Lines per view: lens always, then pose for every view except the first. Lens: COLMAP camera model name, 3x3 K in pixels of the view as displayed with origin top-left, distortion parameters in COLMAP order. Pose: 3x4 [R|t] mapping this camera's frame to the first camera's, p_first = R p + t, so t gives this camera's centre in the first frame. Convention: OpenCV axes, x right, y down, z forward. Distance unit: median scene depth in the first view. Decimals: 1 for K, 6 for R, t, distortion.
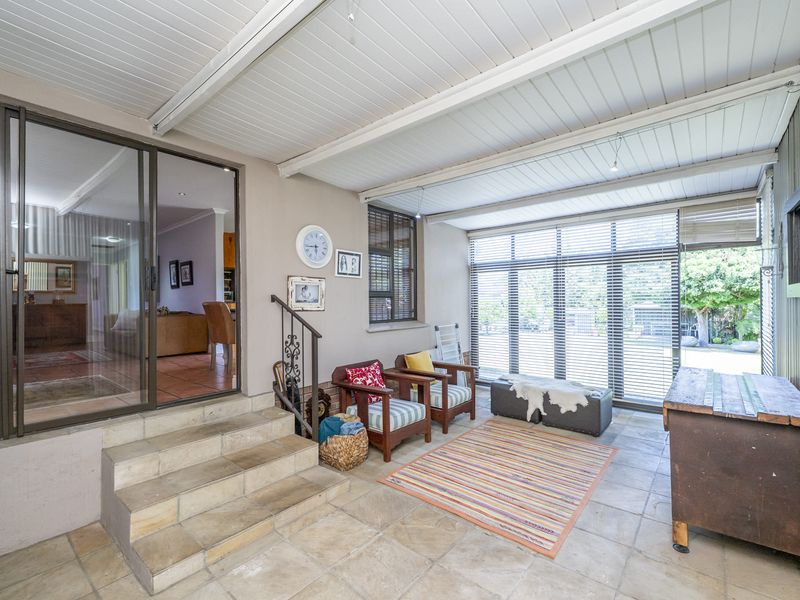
lens RADIAL K [[364.8, 0, 403.9], [0, 364.8, 300.8], [0, 0, 1]] dist [-0.000449, 0.000160]
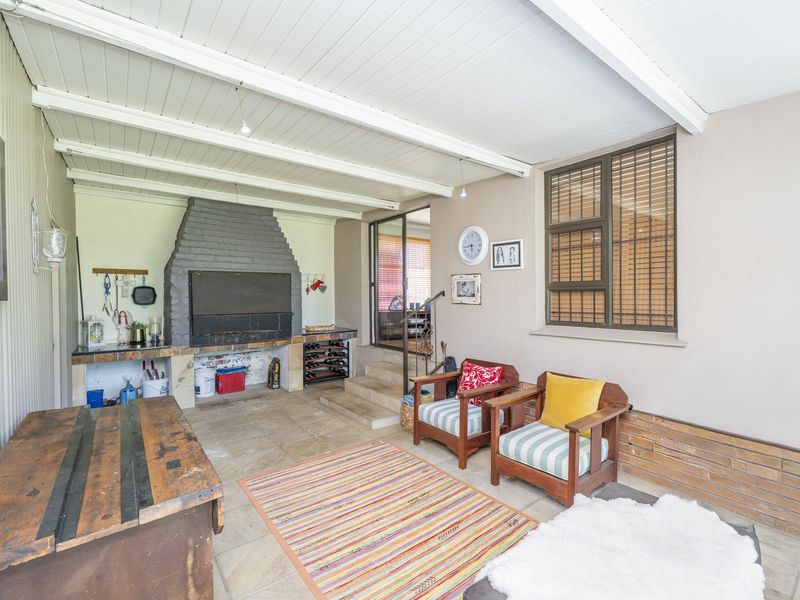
lens RADIAL K [[364.8, 0, 401.2], [0, 364.8, 299.5], [0, 0, 1]] dist [-0.000449, 0.000160]
pose [[-0.205750, 0.023594, -0.978320, 0.867822], [0.011642, 0.999698, 0.021661, -0.013489], [0.978535, -0.006933, -0.205962, 1.008437]]
